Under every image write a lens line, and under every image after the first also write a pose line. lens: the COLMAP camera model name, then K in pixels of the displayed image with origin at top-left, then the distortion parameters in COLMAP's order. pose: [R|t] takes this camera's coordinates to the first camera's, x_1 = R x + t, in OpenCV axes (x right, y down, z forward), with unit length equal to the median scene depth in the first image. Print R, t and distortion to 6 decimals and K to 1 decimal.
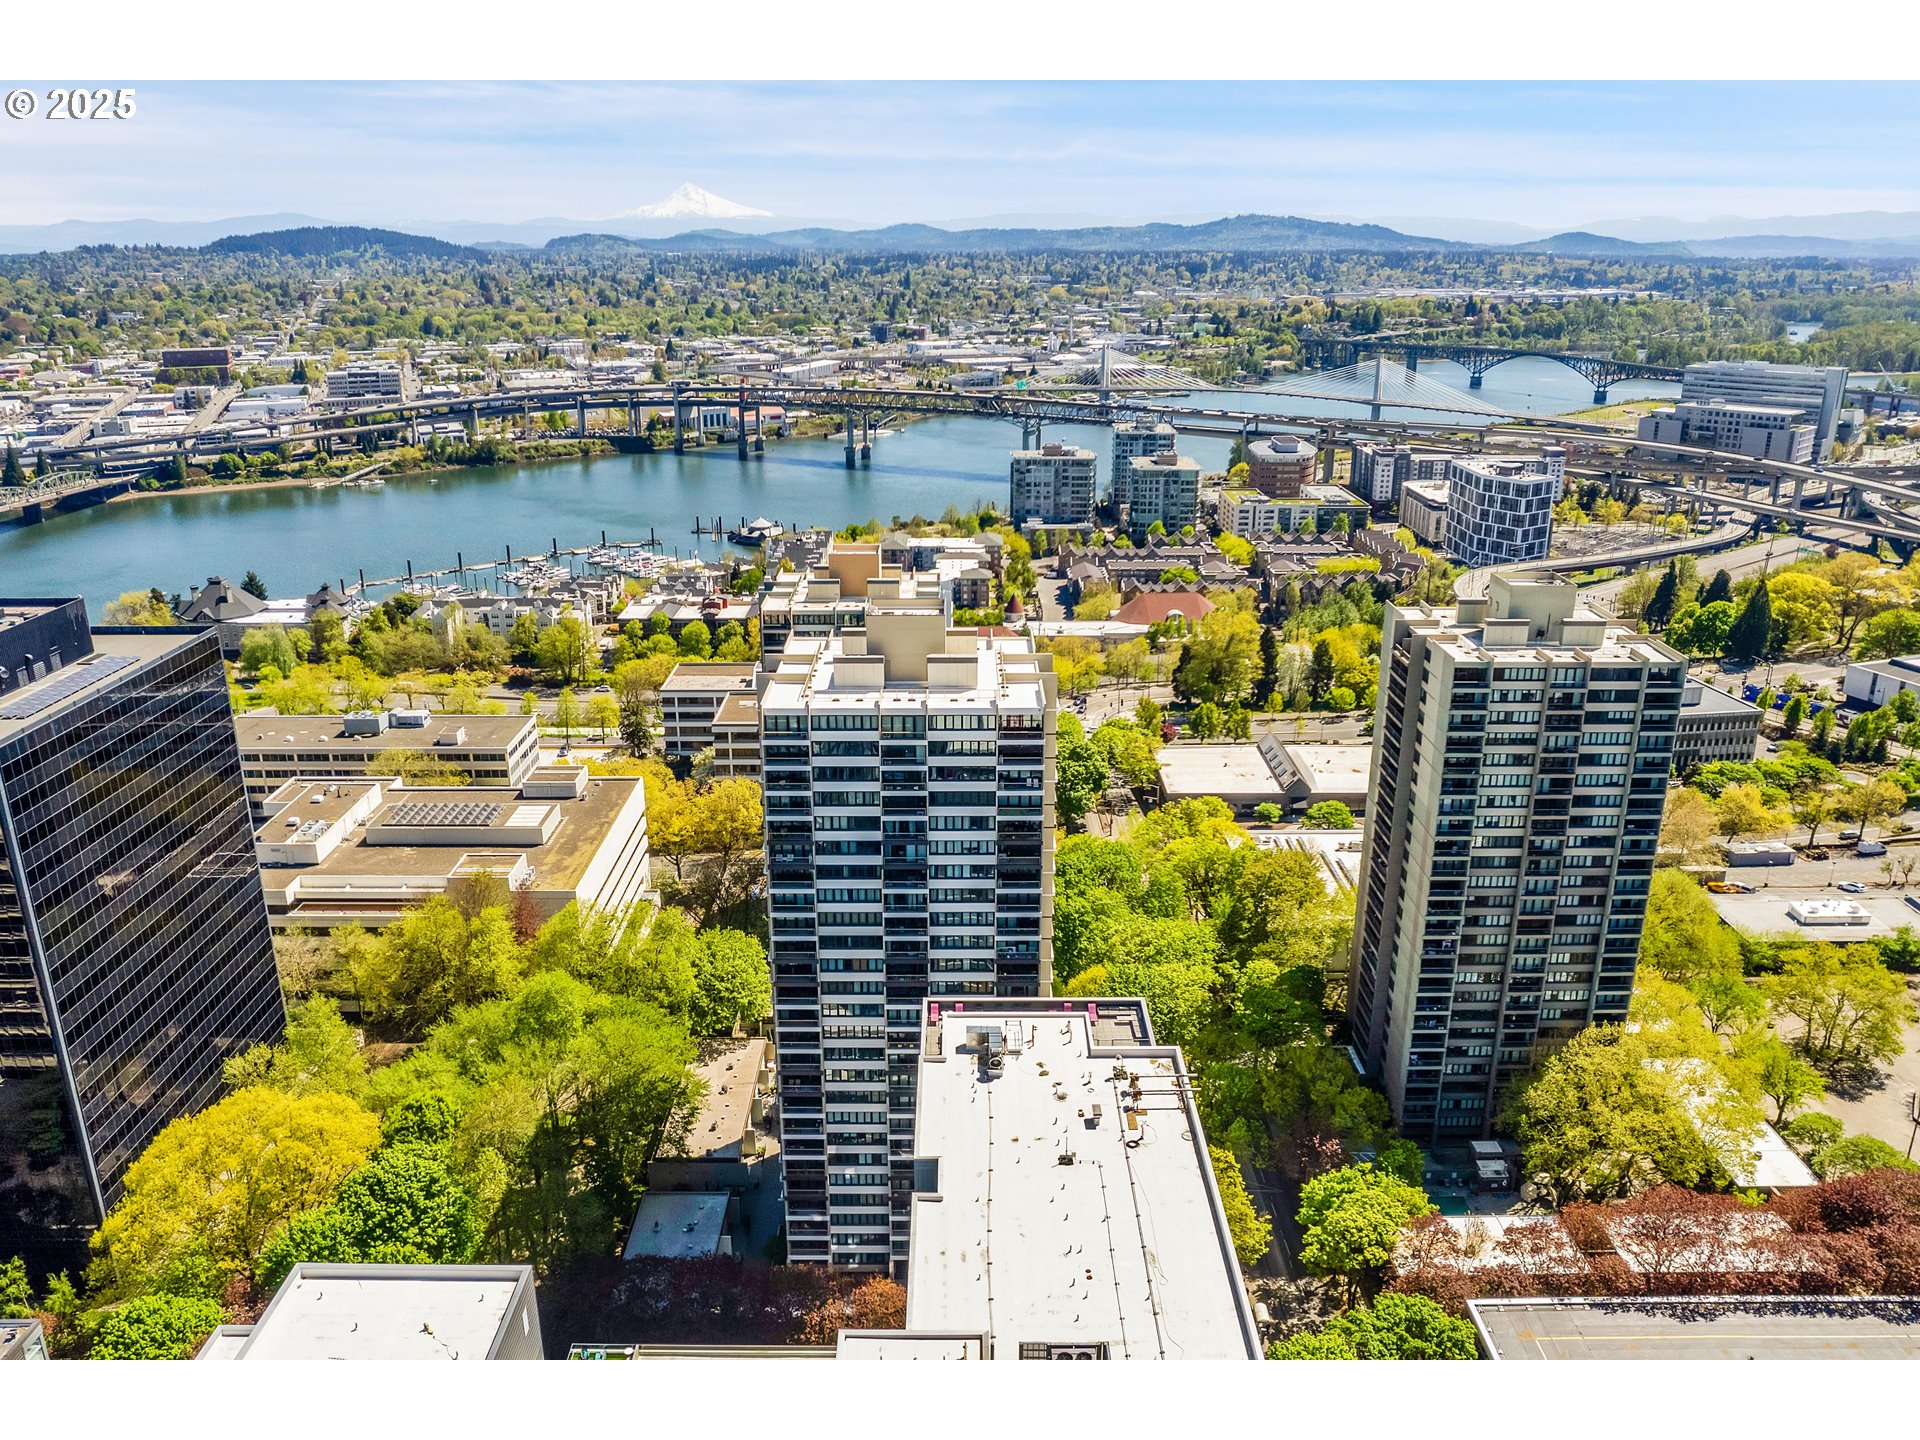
lens RADIAL K [[1443.1, 0, 960.0], [0, 1443.1, 720.0], [0, 0, 1]] dist [-0.068193, 0.003738]
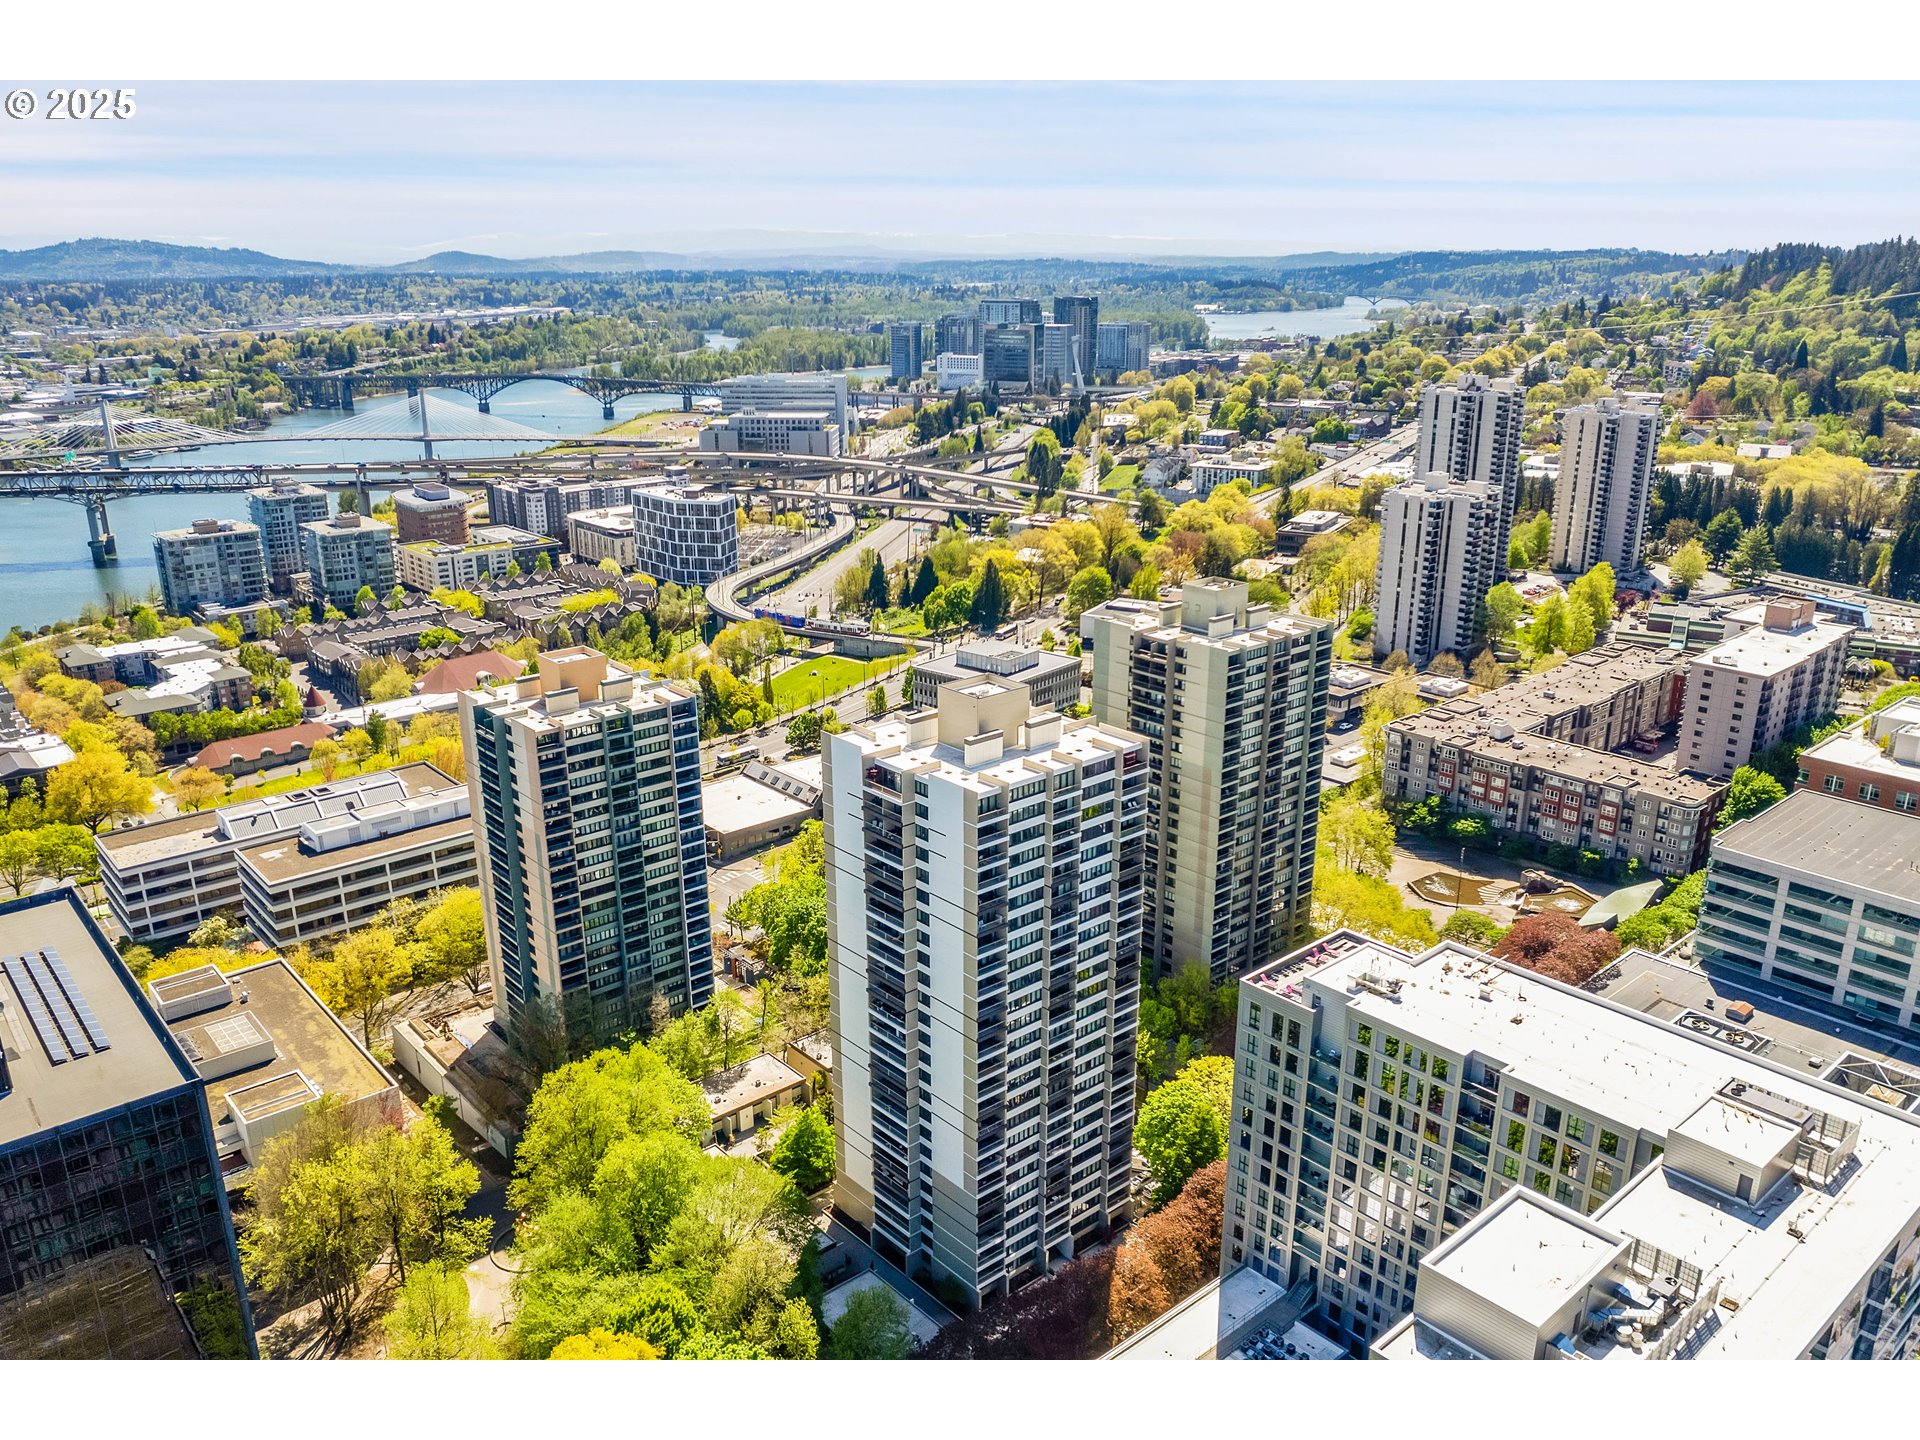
lens RADIAL K [[1443.1, 0, 960.0], [0, 1443.1, 720.0], [0, 0, 1]] dist [-0.068193, 0.003738]
pose [[0.747663, -0.198106, 0.633841, -0.169212], [0.205961, 0.976576, 0.062280, -0.027451], [-0.631332, 0.083982, 0.770952, 0.030363]]
